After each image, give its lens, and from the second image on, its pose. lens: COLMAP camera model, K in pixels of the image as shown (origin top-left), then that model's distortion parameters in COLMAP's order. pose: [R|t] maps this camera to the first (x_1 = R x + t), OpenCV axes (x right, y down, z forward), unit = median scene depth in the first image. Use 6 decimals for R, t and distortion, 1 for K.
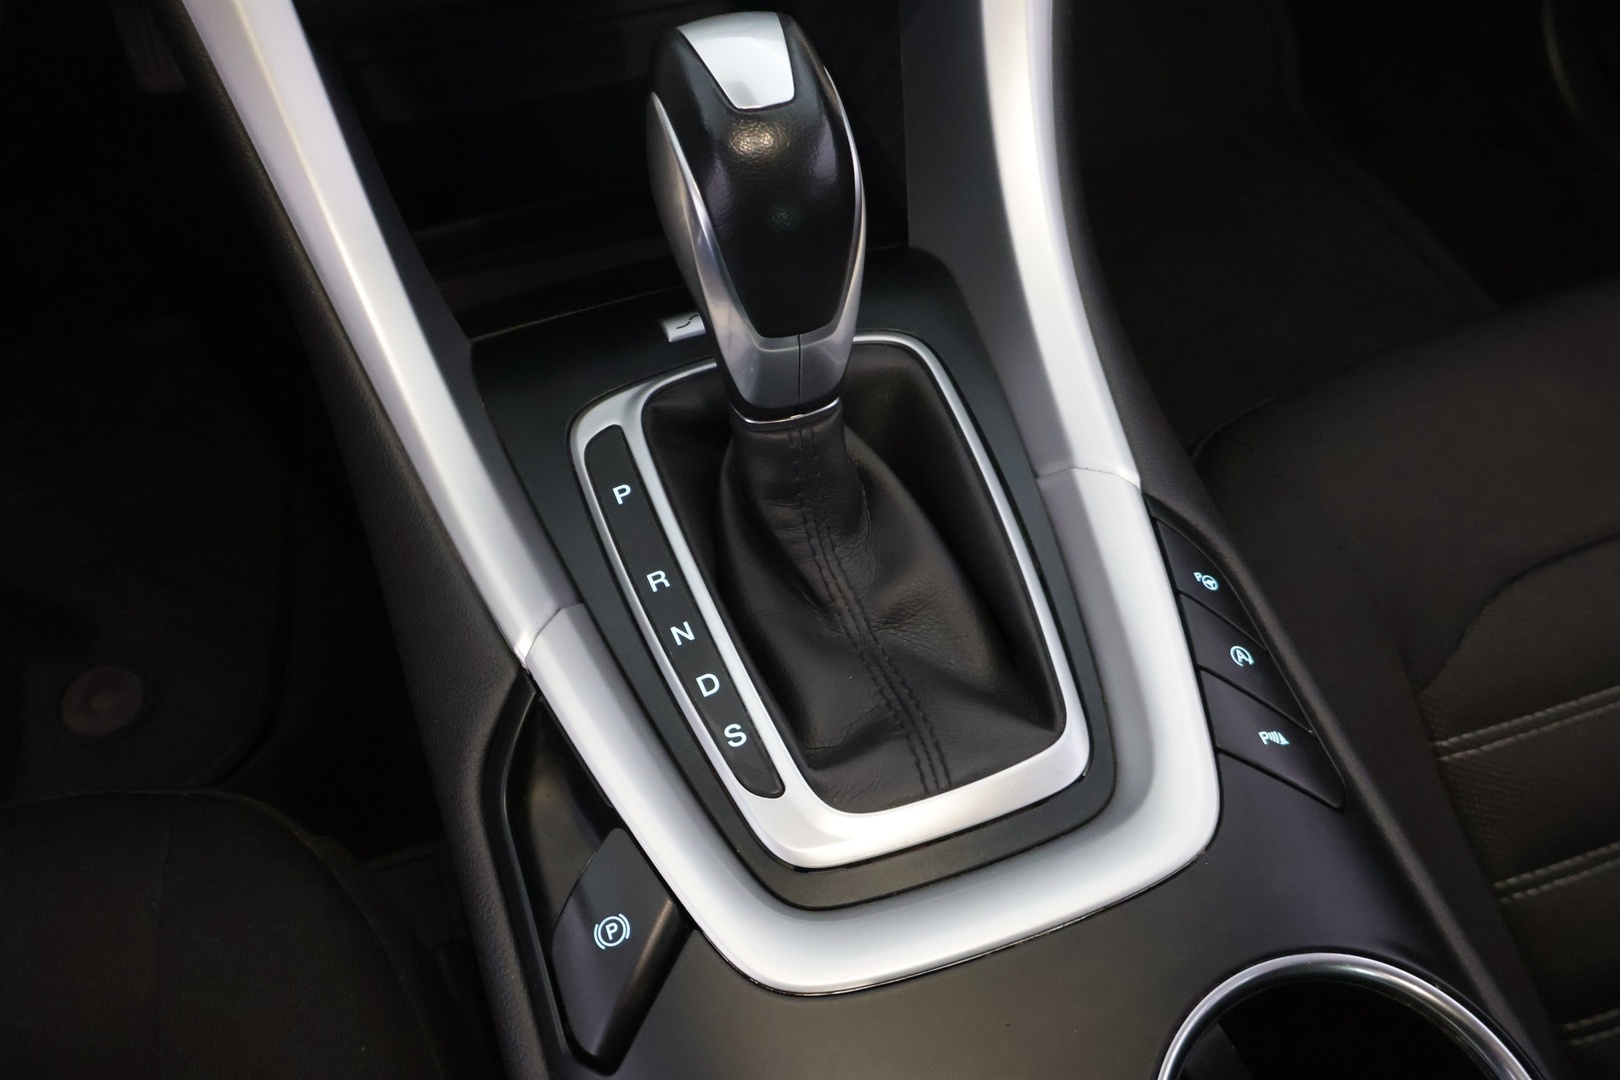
lens RADIAL K [[1303.9, 0, 810.0], [0, 1303.9, 540.0], [0, 0, 1]] dist [-0.037470, -0.003562]
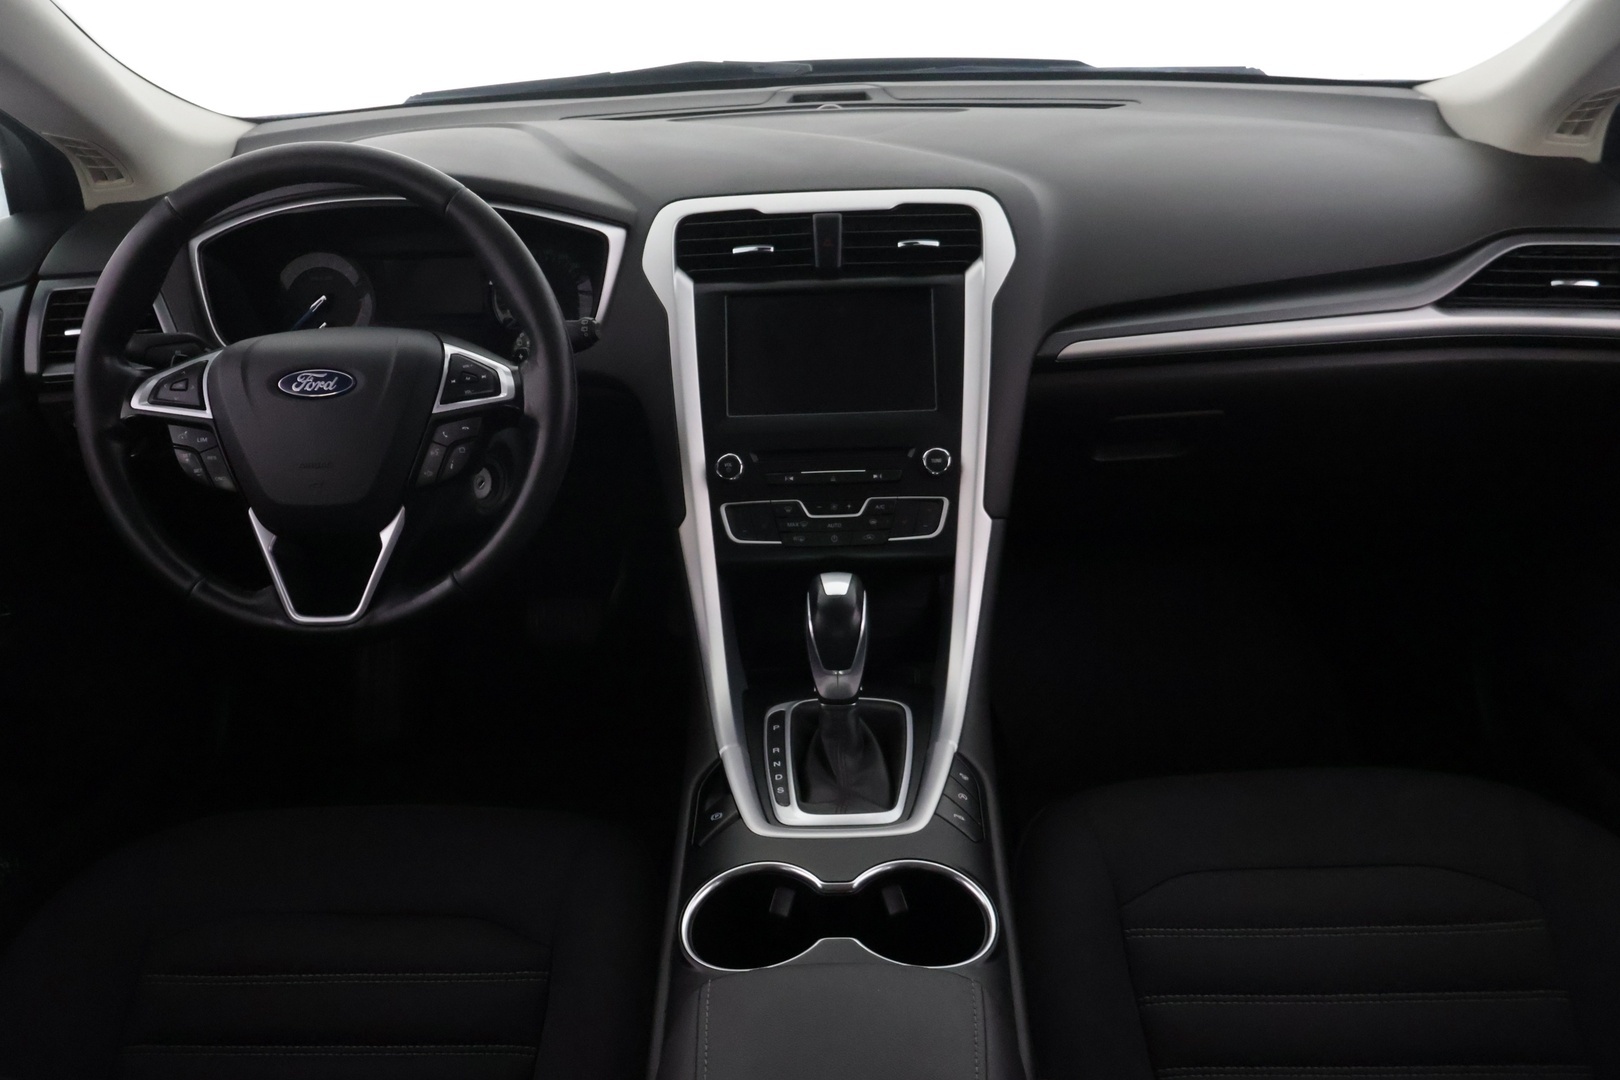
lens RADIAL K [[1303.9, 0, 810.0], [0, 1303.9, 540.0], [0, 0, 1]] dist [-0.037470, -0.003562]
pose [[0.931401, 0.079565, -0.355191, 0.899655], [-0.249622, 0.849825, -0.464205, 0.917878], [0.264916, 0.521024, 0.811390, -1.474015]]
